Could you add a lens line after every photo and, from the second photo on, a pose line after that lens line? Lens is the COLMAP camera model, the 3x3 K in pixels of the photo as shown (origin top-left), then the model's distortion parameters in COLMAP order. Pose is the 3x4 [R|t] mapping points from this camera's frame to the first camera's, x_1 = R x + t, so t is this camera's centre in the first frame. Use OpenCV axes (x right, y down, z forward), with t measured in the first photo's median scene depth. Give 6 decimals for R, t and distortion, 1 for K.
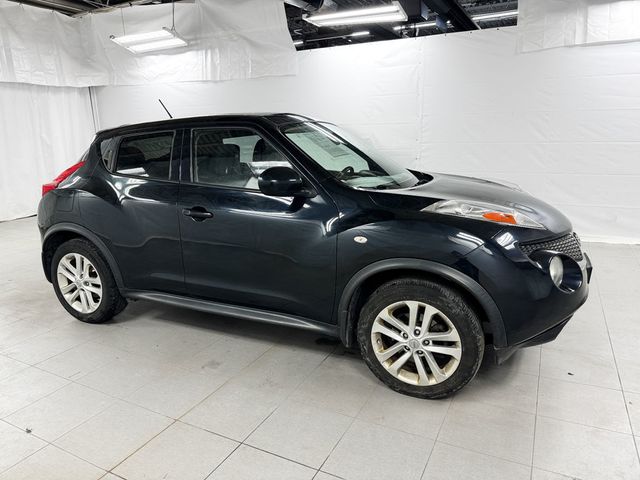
lens RADIAL K [[452.0, 0, 322.5], [0, 452.0, 233.7], [0, 0, 1]] dist [-0.007549, -0.003838]
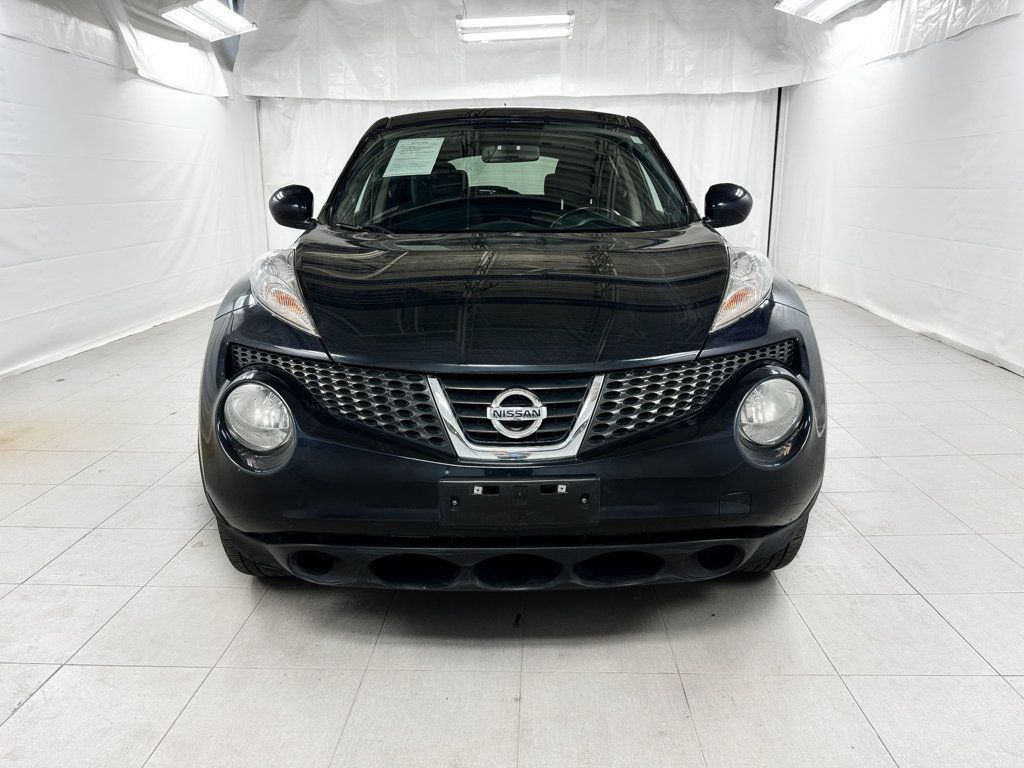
lens RADIAL K [[723.1, 0, 522.1], [0, 723.1, 386.0], [0, 0, 1]] dist [-0.007549, -0.003838]
pose [[0.420721, 0.250176, -0.872013, 0.369700], [-0.187281, 0.964470, 0.186344, -0.041954], [0.887649, 0.084912, 0.452626, 0.261429]]
